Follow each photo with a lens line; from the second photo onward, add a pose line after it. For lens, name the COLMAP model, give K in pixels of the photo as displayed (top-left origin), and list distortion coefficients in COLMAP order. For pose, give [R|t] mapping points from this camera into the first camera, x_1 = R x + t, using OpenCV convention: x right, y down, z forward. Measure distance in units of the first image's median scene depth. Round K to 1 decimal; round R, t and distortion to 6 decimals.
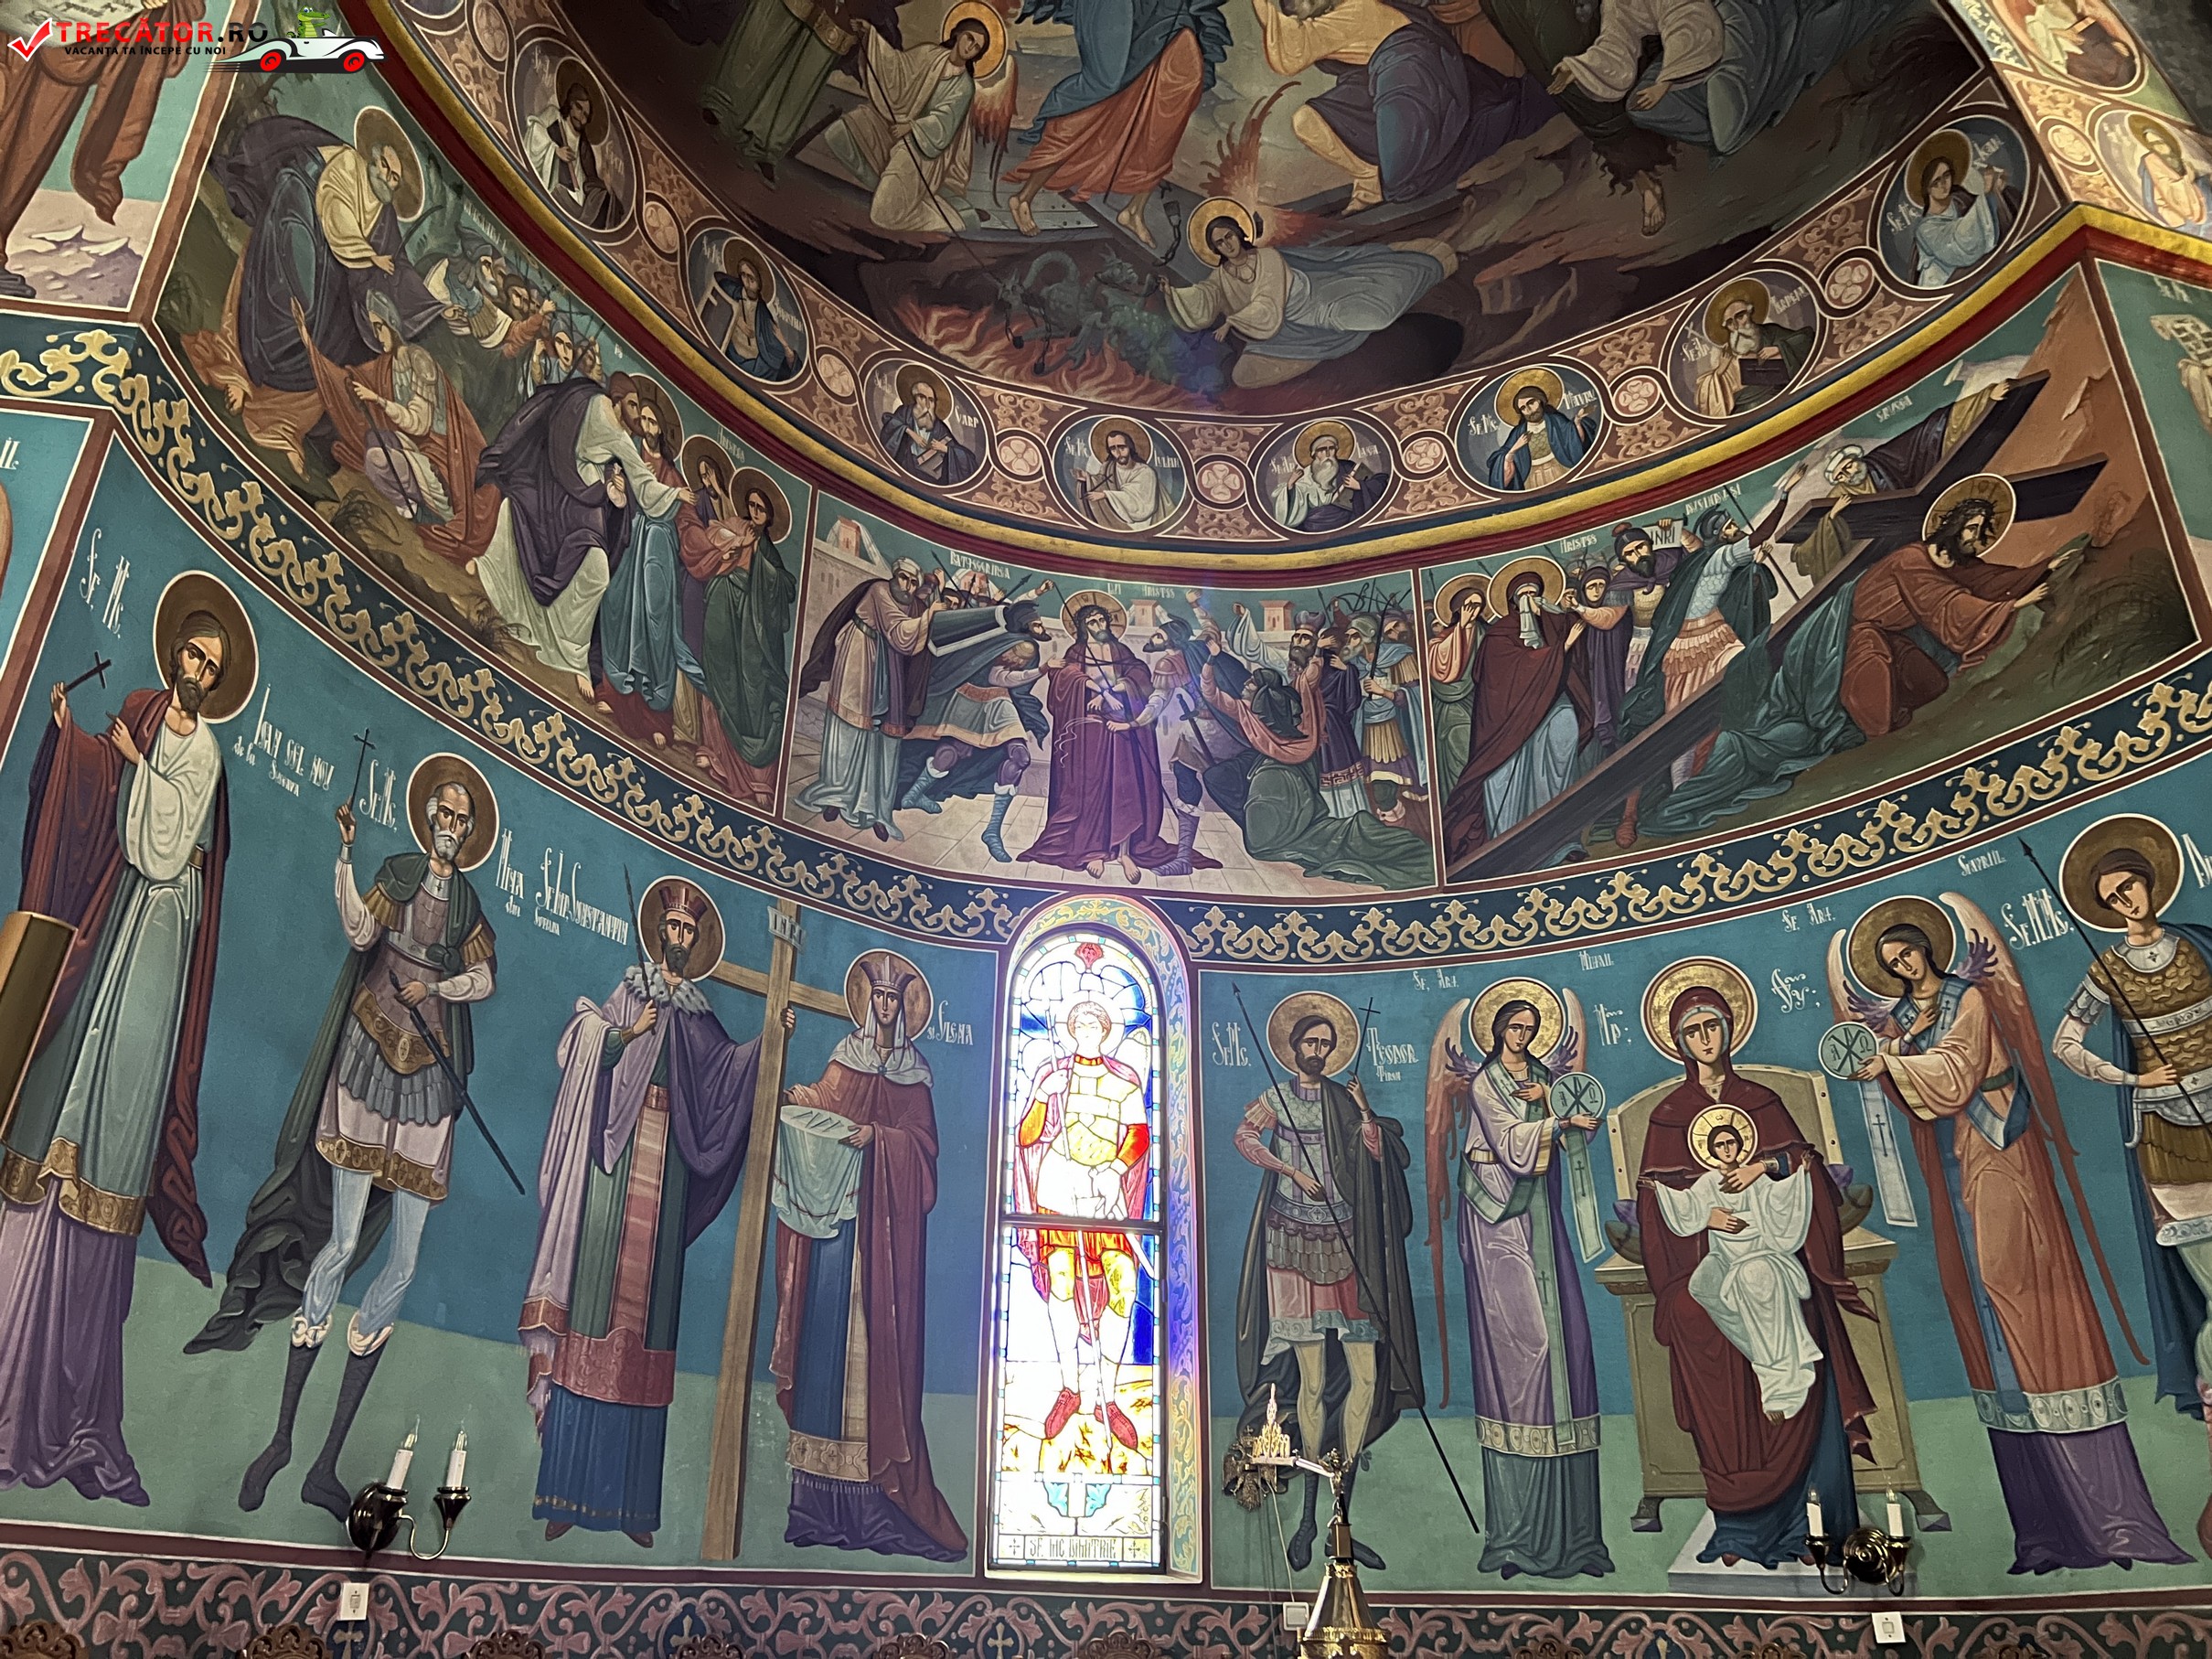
lens RADIAL K [[1646.5, 0, 1109.5], [0, 1646.5, 820.4], [0, 0, 1]] dist [0.070058, -0.119449]
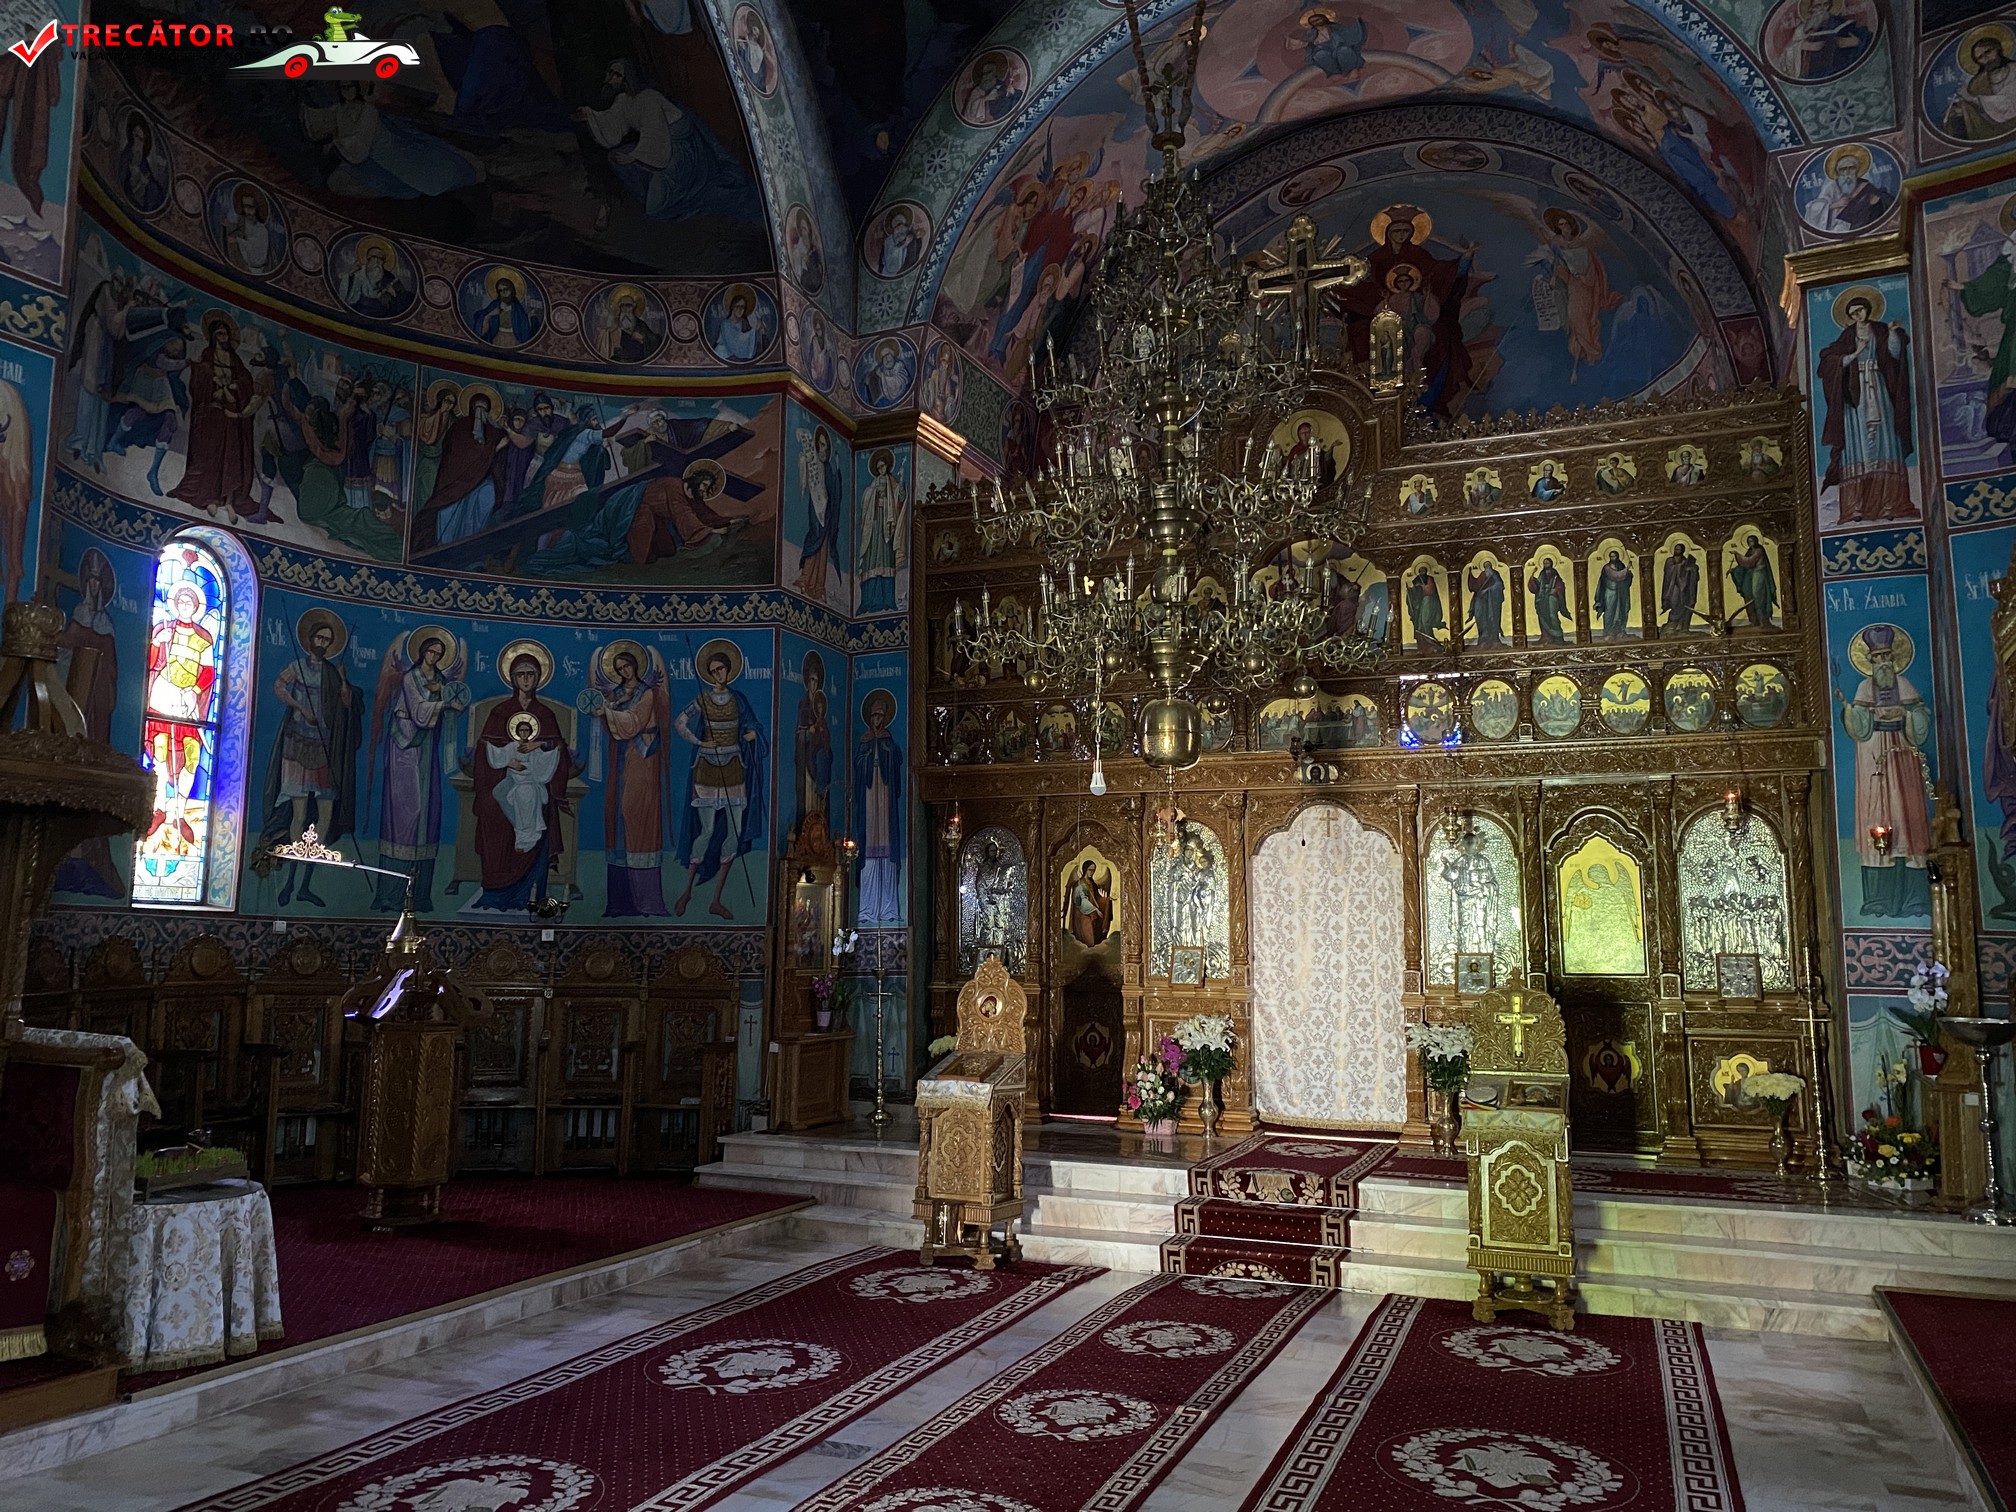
lens RADIAL K [[1519.8, 0, 1008.0], [0, 1519.8, 756.0], [0, 0, 1]] dist [-0.183621, 0.143423]
pose [[0.594523, 0.090396, 0.798981, -0.701400], [-0.353224, 0.922011, 0.158518, -0.265089], [-0.722341, -0.376462, 0.580087, -0.509270]]
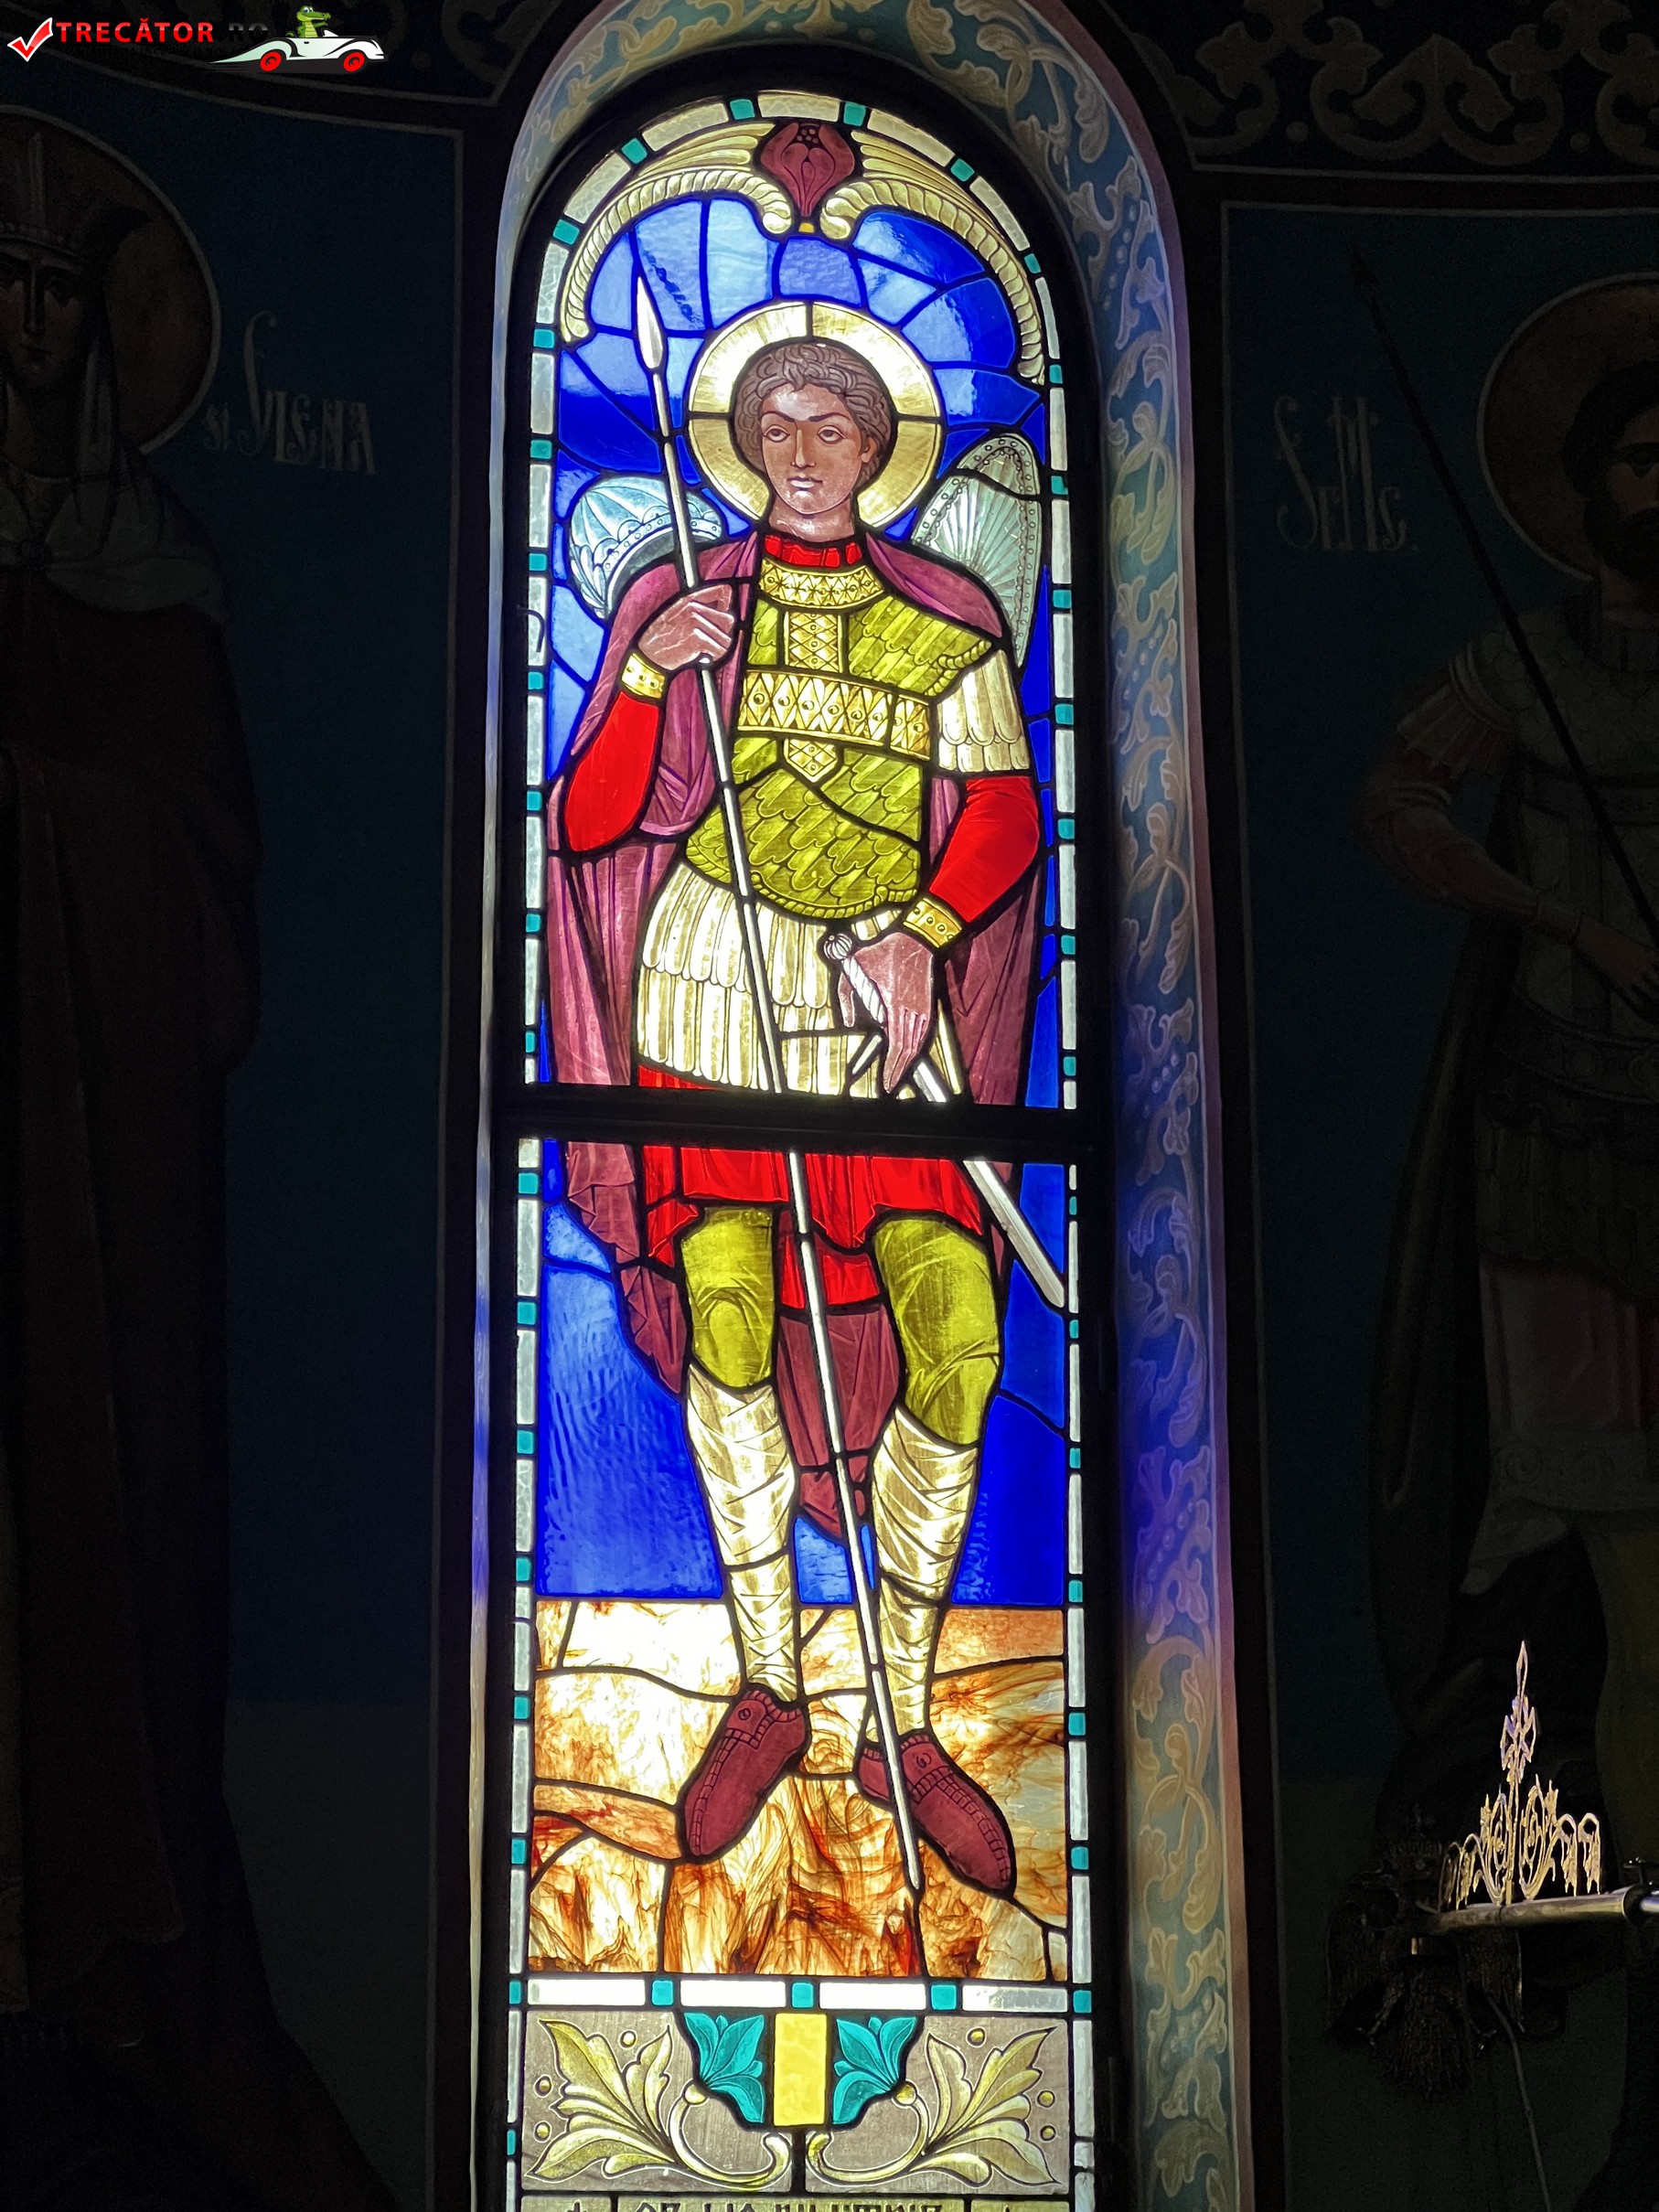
lens RADIAL K [[5007.3, 0, 829.5], [0, 5007.3, 1106.0], [0, 0, 1]] dist [0.315183, 0.061641]
pose [[0.999835, -0.015485, -0.009532, -0.003770], [0.016996, 0.982179, 0.187176, 0.084166], [0.006464, -0.187307, 0.982280, 0.179178]]
